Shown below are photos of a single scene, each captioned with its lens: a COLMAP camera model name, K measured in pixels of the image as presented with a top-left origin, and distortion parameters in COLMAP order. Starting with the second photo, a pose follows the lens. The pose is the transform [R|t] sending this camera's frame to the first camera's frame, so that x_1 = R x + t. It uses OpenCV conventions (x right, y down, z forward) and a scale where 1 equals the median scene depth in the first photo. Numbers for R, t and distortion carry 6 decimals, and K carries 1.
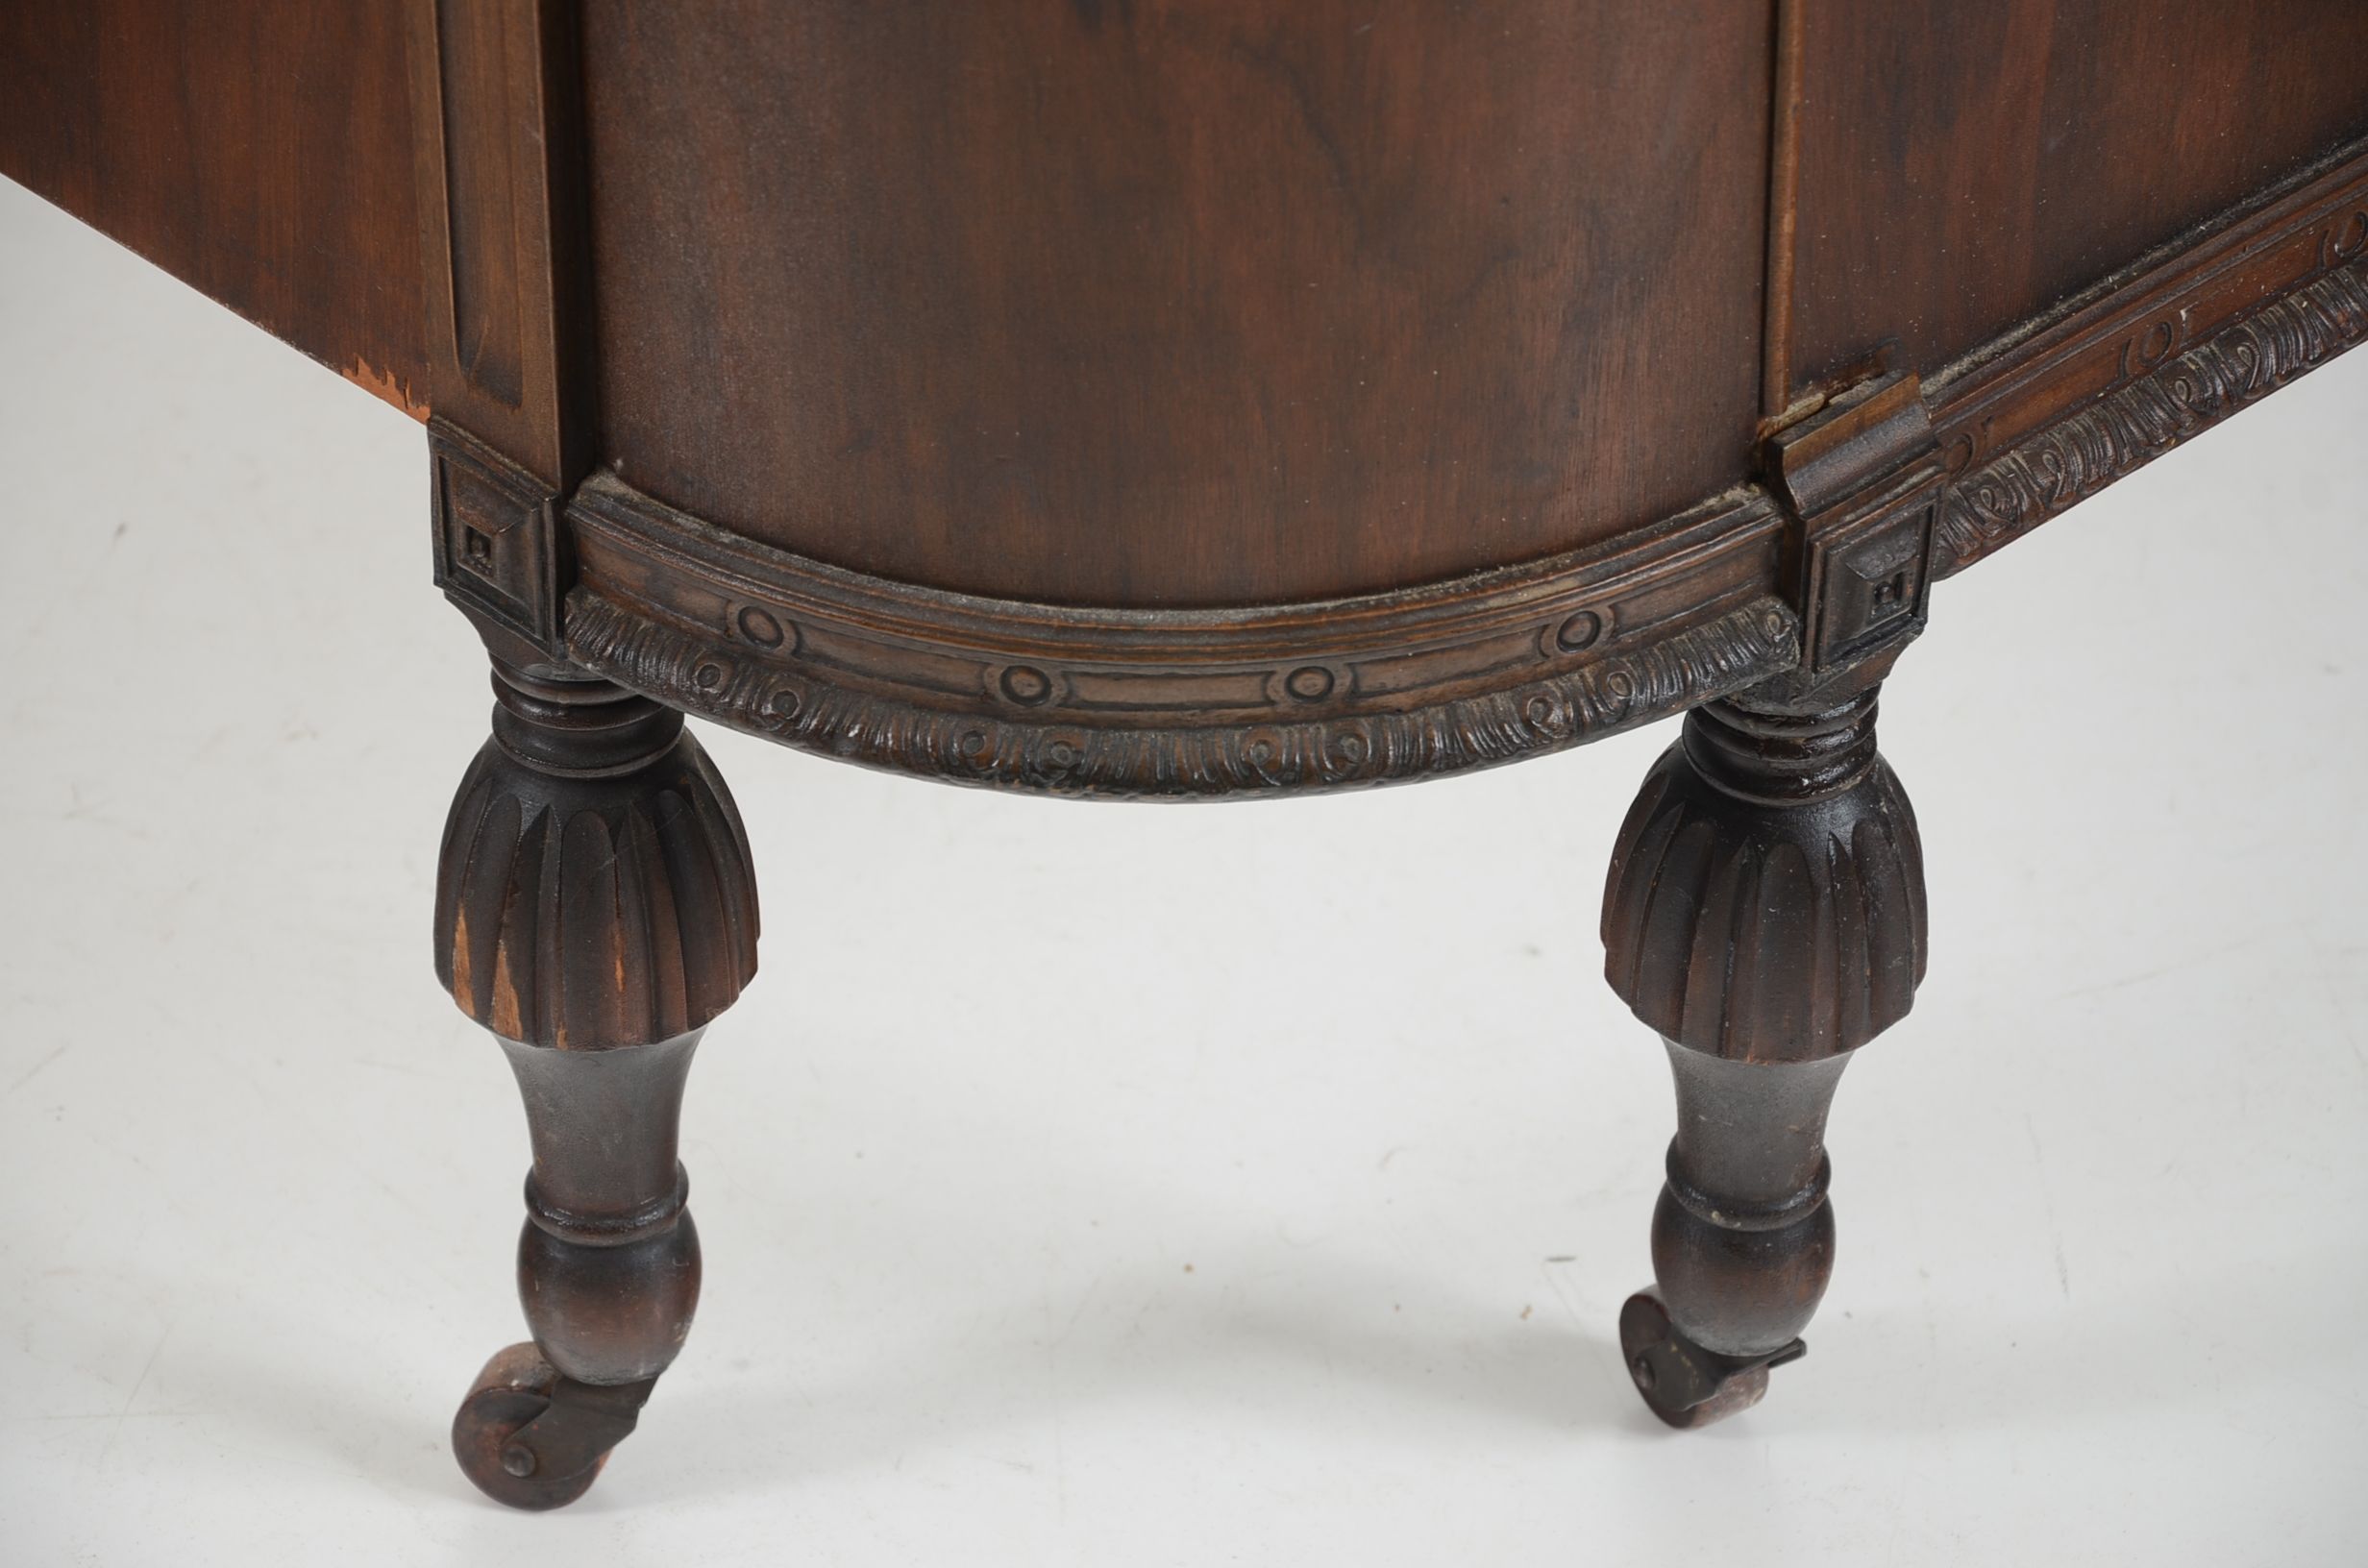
lens RADIAL K [[10277.8, 0, 1184.0], [0, 10277.8, 784.0], [0, 0, 1]] dist [1.556345, 0.531156]
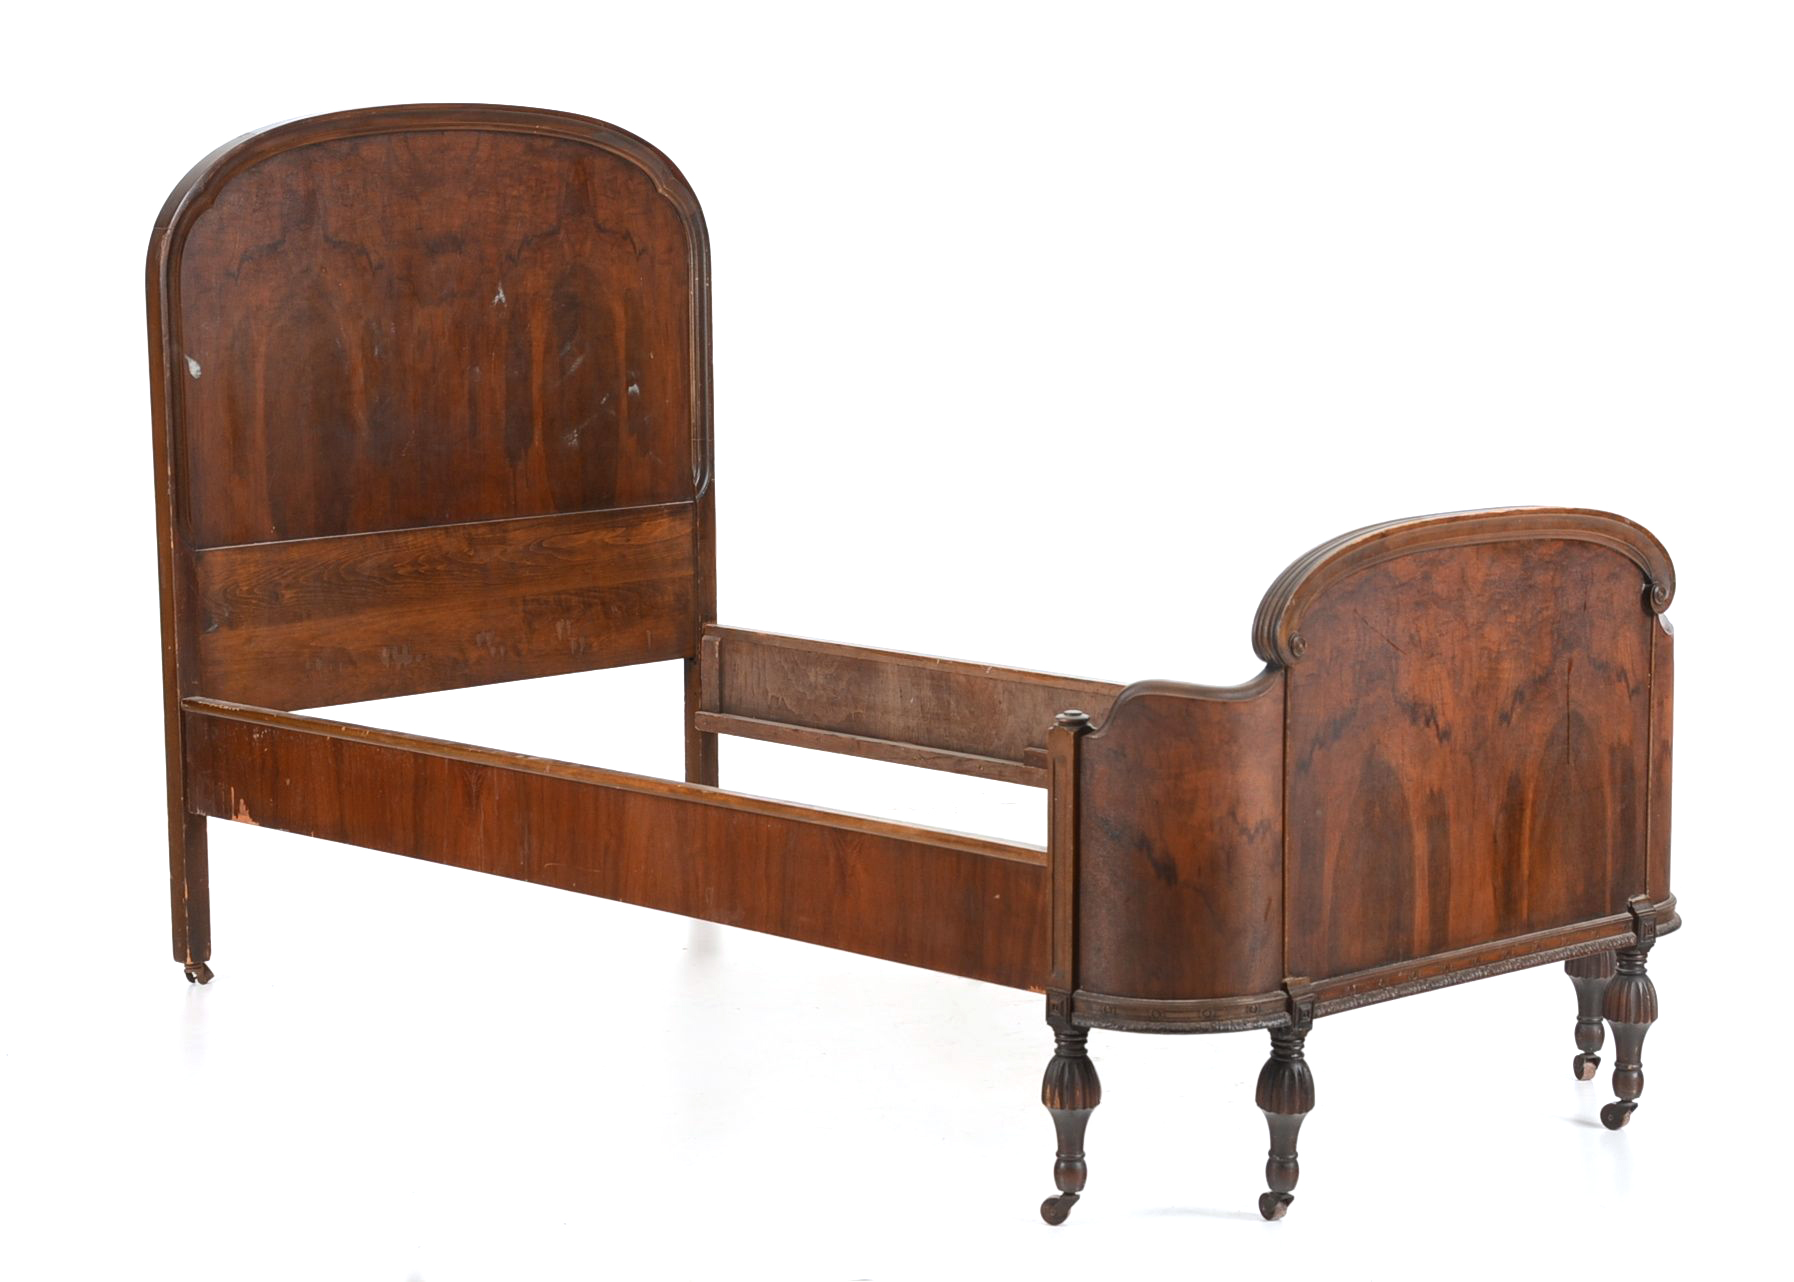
lens RADIAL K [[3942.8, 0, 896.8], [0, 3942.8, 694.1], [0, 0, 1]] dist [0.147085, 2.212847]
pose [[0.999997, -0.000526, 0.002309, -0.160224], [0.001474, 0.901356, -0.433077, 0.758558], [-0.001854, 0.433079, 0.901354, -1.017982]]
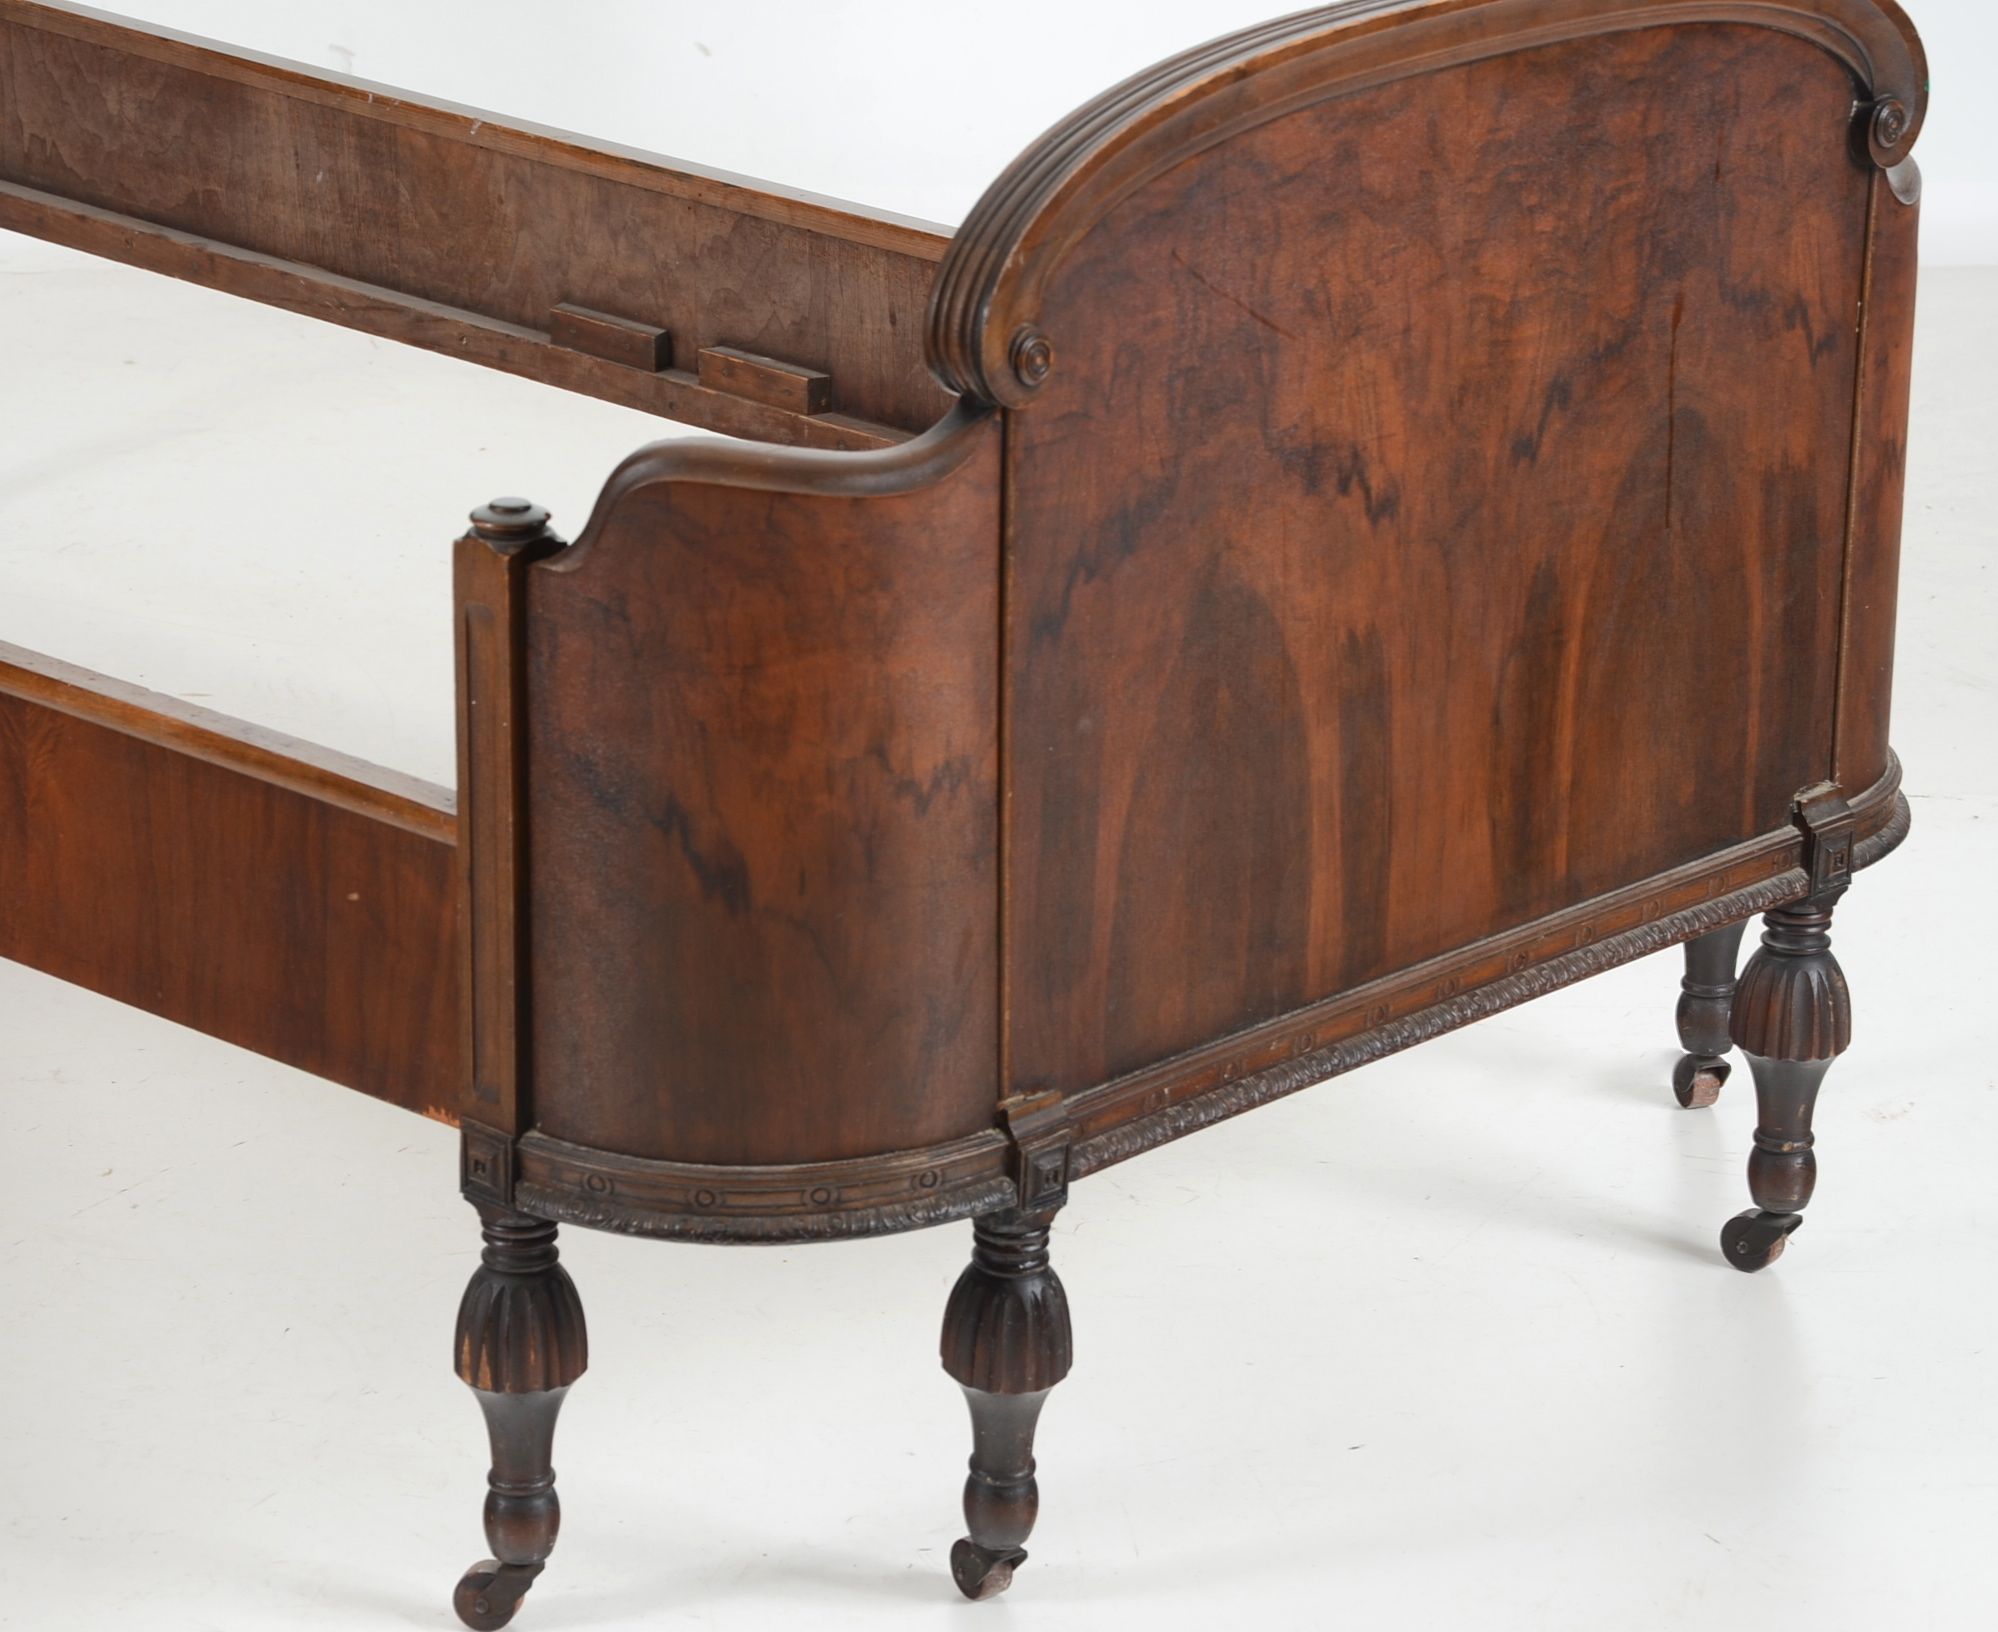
lens RADIAL K [[6450.4, 0, 999.0], [0, 6450.4, 816.0], [0, 0, 1]] dist [0.691282, 1.292844]
pose [[0.998651, -0.005973, 0.051586, -0.024124], [0.019252, 0.965162, -0.260943, 0.302792], [-0.048230, 0.261584, 0.963975, -0.516845]]
